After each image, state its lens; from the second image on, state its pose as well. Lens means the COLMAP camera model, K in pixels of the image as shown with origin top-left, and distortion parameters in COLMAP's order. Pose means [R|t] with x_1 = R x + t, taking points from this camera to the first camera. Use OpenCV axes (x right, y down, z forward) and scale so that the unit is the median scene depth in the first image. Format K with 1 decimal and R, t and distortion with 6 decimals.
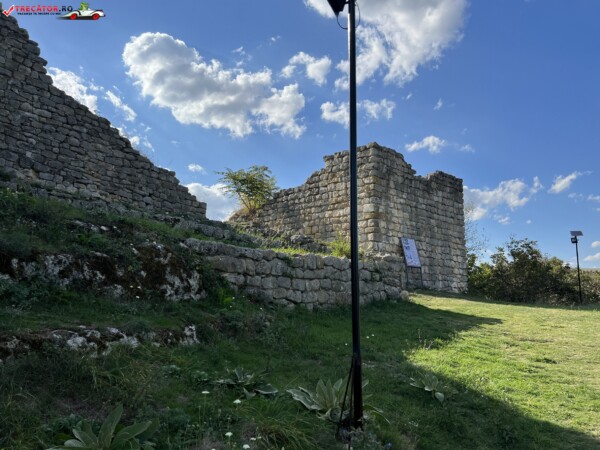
lens RADIAL K [[457.9, 0, 297.6], [0, 457.9, 227.1], [0, 0, 1]] dist [0.057532, -0.059310]
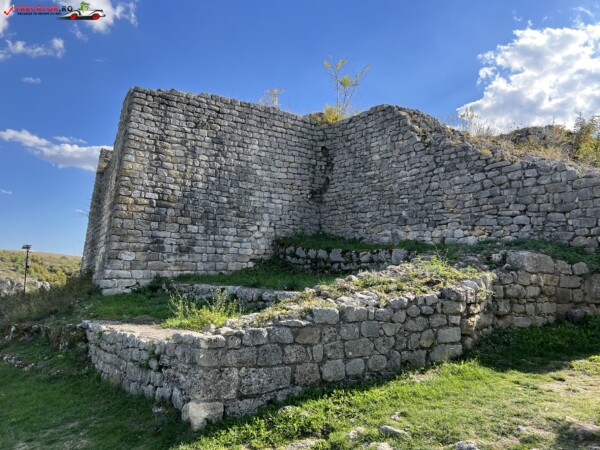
lens RADIAL K [[457.9, 0, 301.0], [0, 457.9, 217.9], [0, 0, 1]] dist [0.057532, -0.059310]
pose [[-0.295803, -0.142070, -0.944625, 0.512536], [0.134134, 0.972903, -0.188326, 0.033078], [0.945785, -0.182414, -0.268731, 0.910331]]
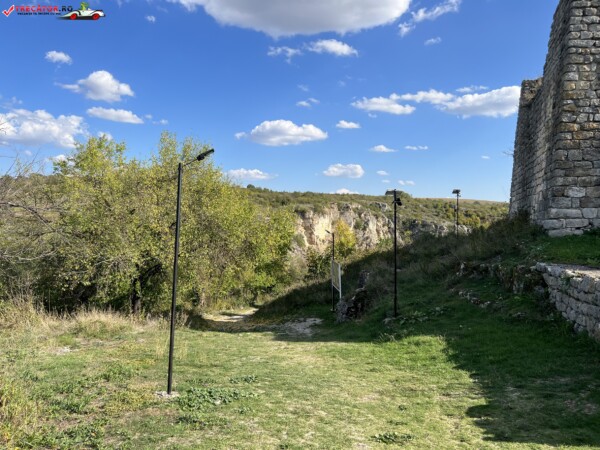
lens RADIAL K [[457.9, 0, 311.8], [0, 457.9, 221.3], [0, 0, 1]] dist [0.057532, -0.059310]
pose [[-0.894566, -0.017082, -0.446609, 0.493822], [0.052607, 0.988299, -0.143173, 0.026283], [0.443829, -0.151572, -0.883200, 0.817694]]
